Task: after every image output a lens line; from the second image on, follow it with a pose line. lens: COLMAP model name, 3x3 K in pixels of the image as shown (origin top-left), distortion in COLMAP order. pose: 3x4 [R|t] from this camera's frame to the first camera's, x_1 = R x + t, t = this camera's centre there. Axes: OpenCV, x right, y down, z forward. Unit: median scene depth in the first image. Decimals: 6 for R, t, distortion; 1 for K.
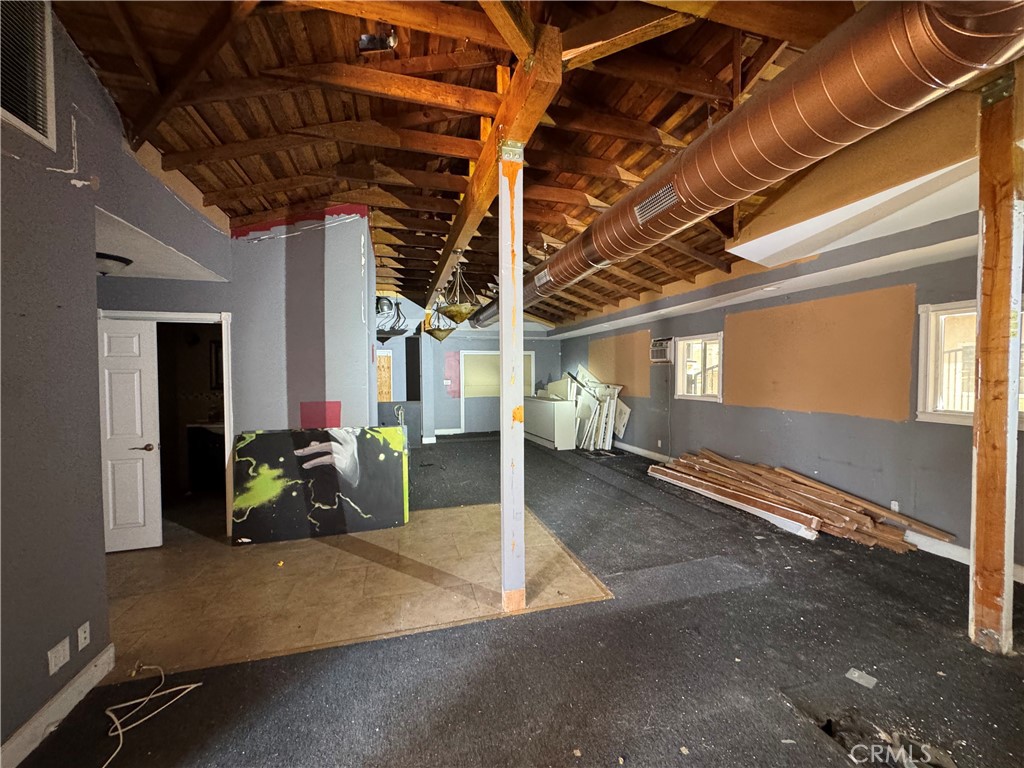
lens RADIAL K [[409.4, 0, 512.0], [0, 409.4, 384.0], [0, 0, 1]] dist [-0.004660, 0.000617]
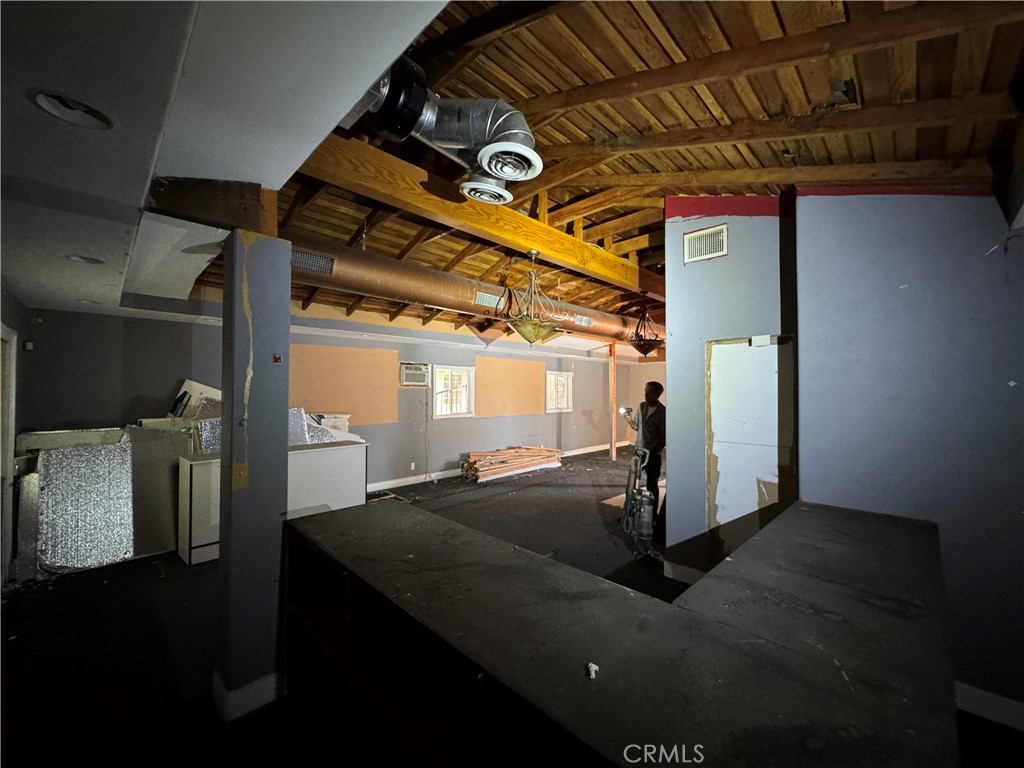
lens RADIAL K [[409.4, 0, 512.0], [0, 409.4, 384.0], [0, 0, 1]] dist [-0.004660, 0.000617]
pose [[-0.494606, 0.017631, 0.868938, -0.667679], [0.021535, 0.999736, -0.008026, -0.045696], [-0.868850, 0.014743, -0.494855, 1.336162]]
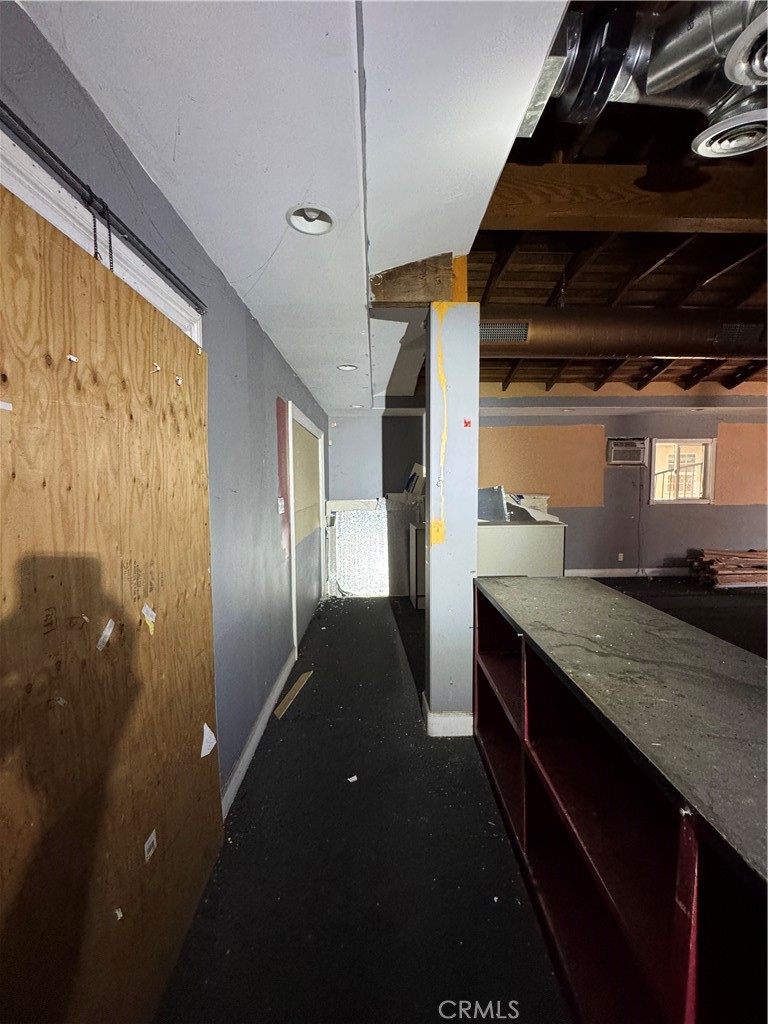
lens RADIAL K [[409.4, 0, 384.0], [0, 409.4, 512.0], [0, 0, 1]] dist [-0.004660, 0.000617]
pose [[0.254447, -0.067187, 0.964750, -0.641122], [0.031595, 0.997629, 0.061144, -0.022824], [-0.966570, 0.014924, 0.255967, 1.318918]]
